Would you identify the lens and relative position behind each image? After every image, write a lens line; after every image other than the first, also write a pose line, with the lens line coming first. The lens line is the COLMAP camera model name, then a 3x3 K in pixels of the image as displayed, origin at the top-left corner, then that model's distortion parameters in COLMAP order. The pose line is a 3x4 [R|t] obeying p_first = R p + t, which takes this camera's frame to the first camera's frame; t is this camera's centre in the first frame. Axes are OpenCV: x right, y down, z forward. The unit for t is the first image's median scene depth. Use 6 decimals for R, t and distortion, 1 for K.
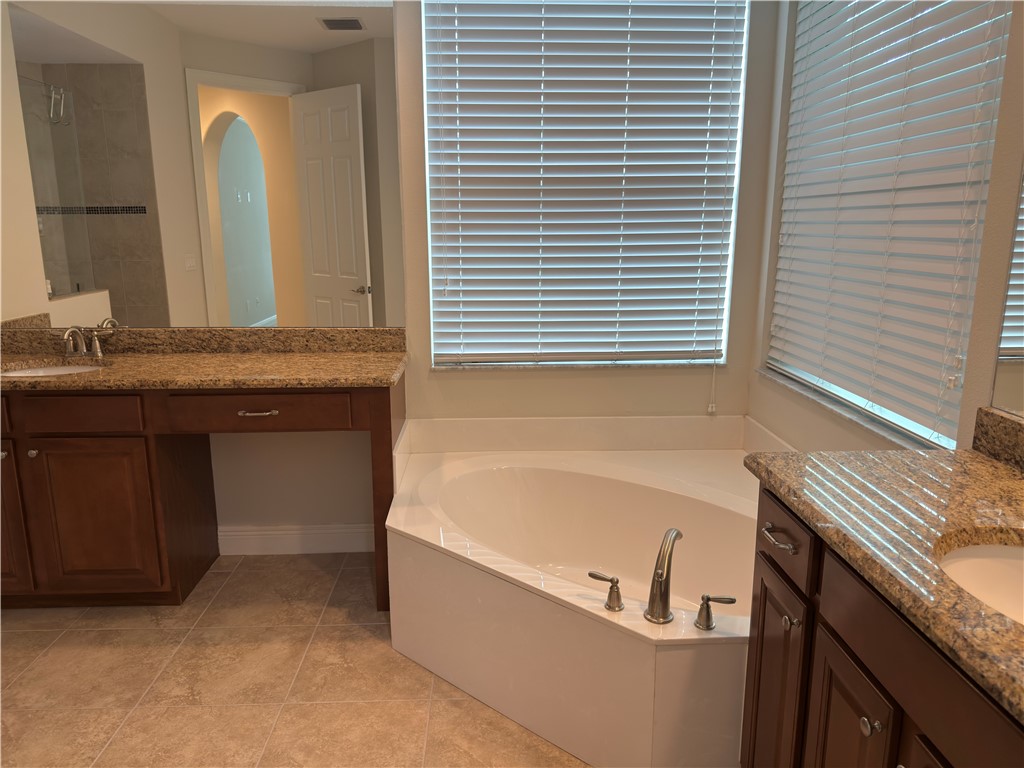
lens RADIAL K [[728.1, 0, 506.2], [0, 728.1, 380.4], [0, 0, 1]] dist [0.027433, -0.035196]
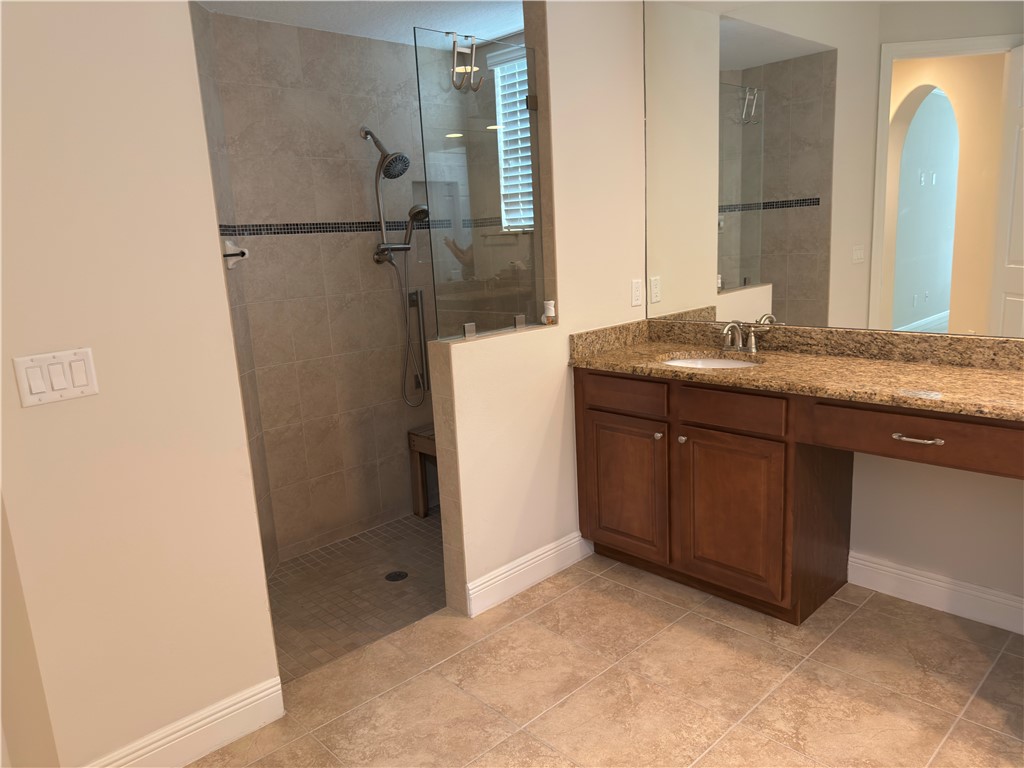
lens RADIAL K [[728.1, 0, 508.5], [0, 728.1, 386.3], [0, 0, 1]] dist [0.027433, -0.035196]
pose [[0.666647, 0.121853, -0.735346, -0.043333], [-0.106921, 0.991977, 0.067447, -0.019889], [0.737665, 0.033660, 0.674327, 0.089545]]
